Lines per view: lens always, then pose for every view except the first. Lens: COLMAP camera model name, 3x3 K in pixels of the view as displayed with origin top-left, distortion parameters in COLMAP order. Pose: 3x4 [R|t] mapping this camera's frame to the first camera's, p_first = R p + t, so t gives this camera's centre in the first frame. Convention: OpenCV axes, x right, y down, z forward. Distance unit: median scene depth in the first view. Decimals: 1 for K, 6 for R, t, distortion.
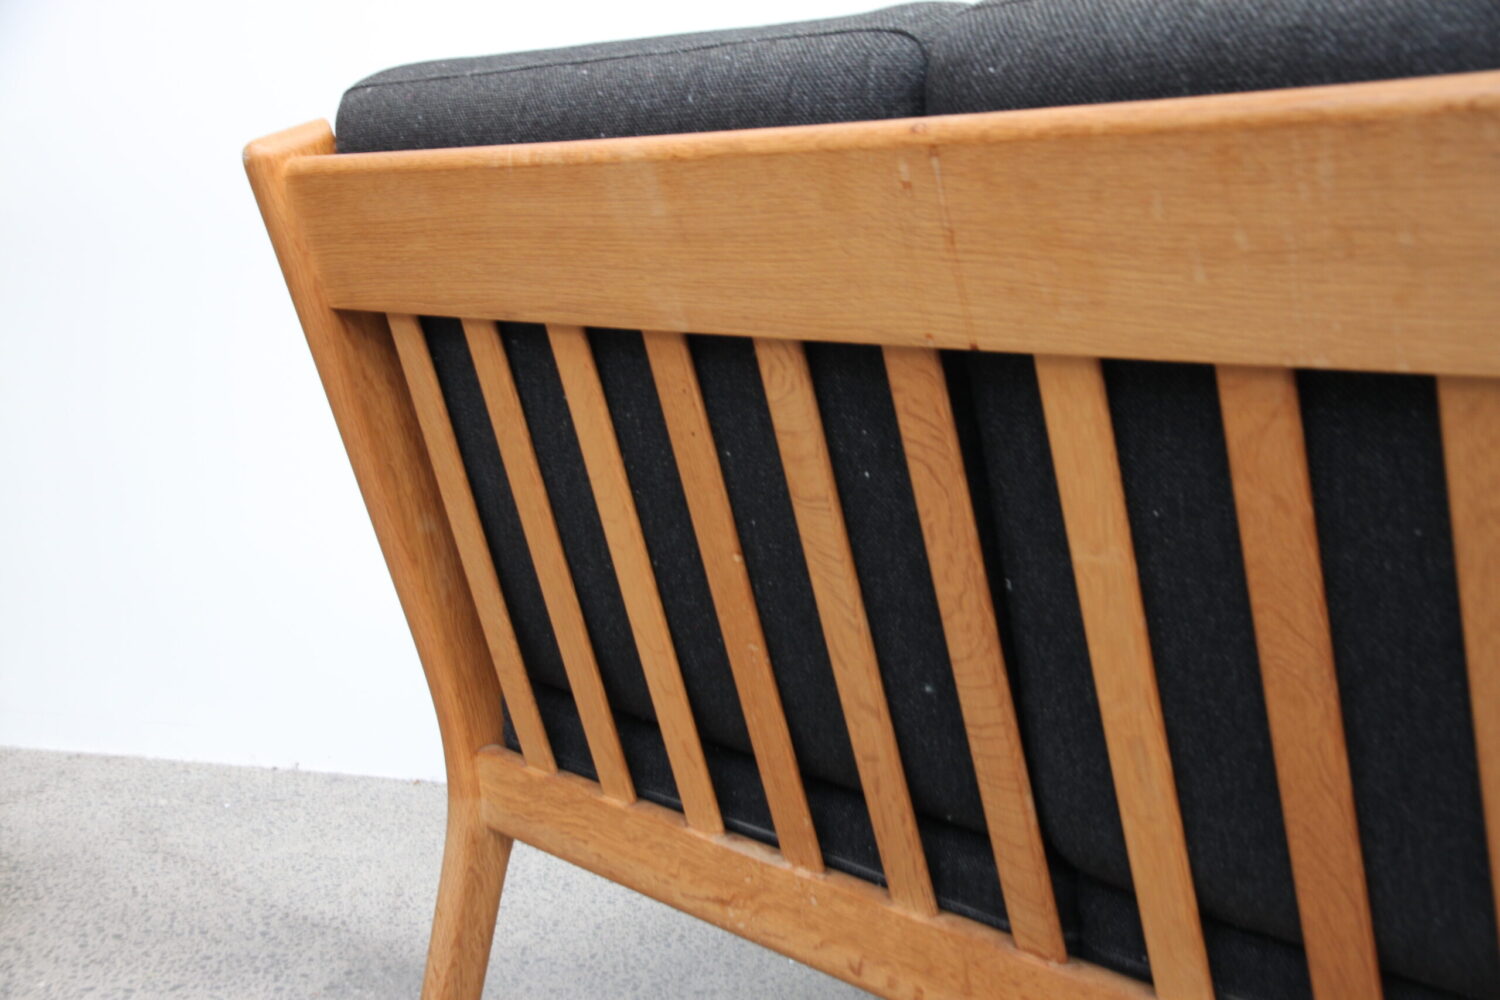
lens RADIAL K [[1791.9, 0, 750.0], [0, 1791.9, 500.0], [0, 0, 1]] dist [0.102007, 0.002220]
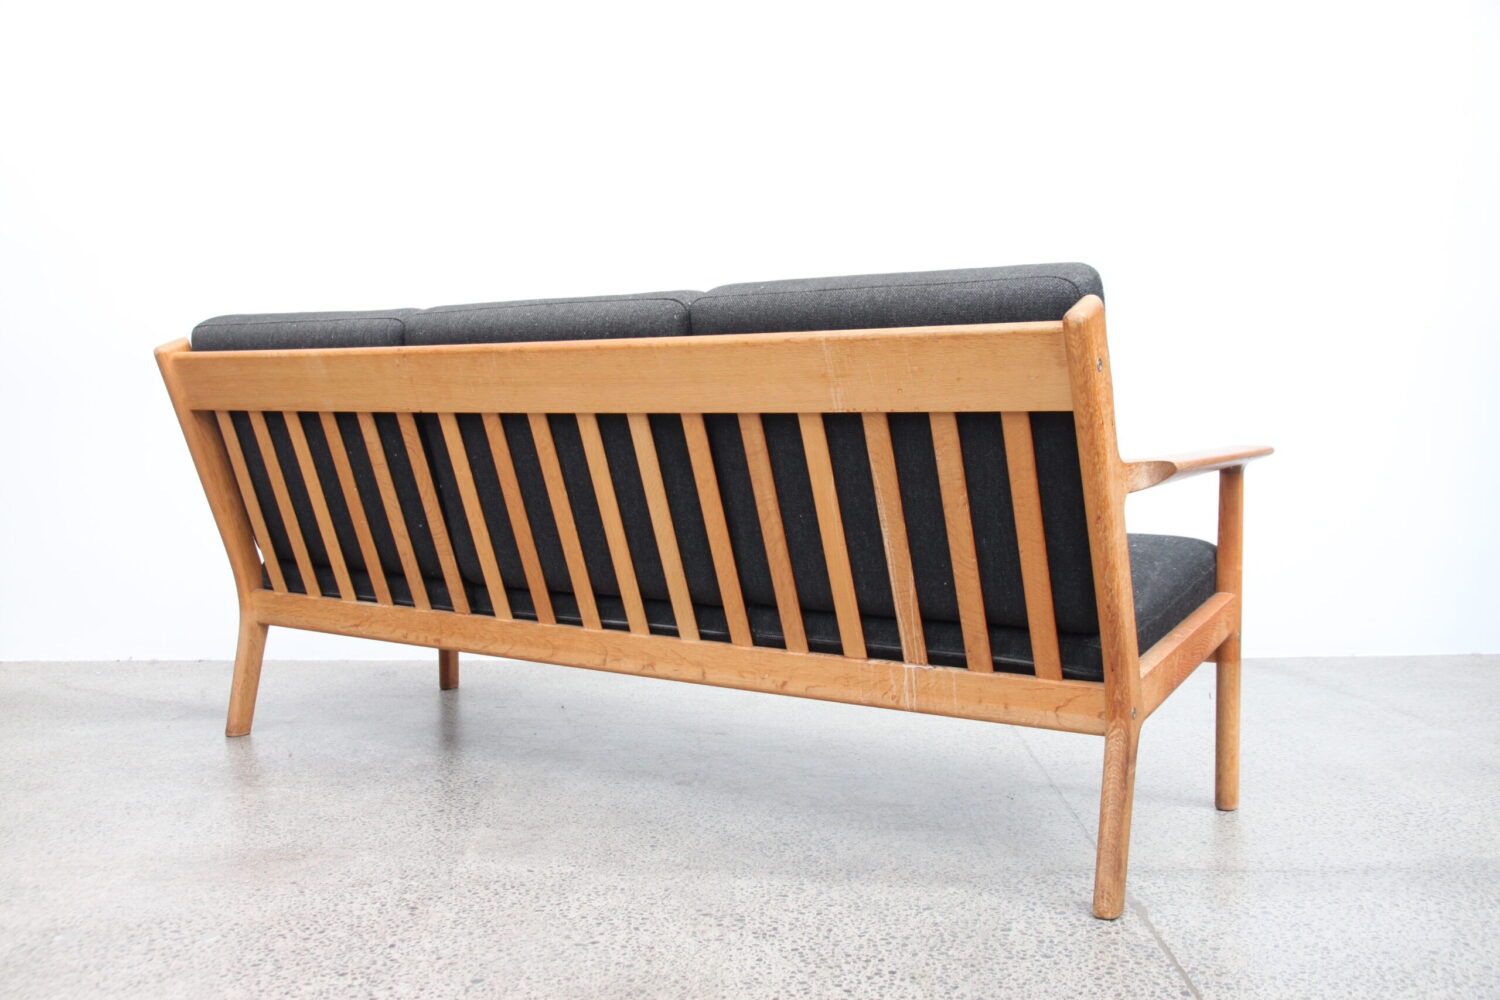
lens RADIAL K [[1521.9, 0, 744.0], [0, 1521.9, 544.4], [0, 0, 1]] dist [0.062484, 0.017712]
pose [[0.974486, -0.038546, 0.221114, 0.054238], [0.046291, 0.998479, -0.029953, 0.219432], [-0.219623, 0.039424, 0.974788, -1.521878]]
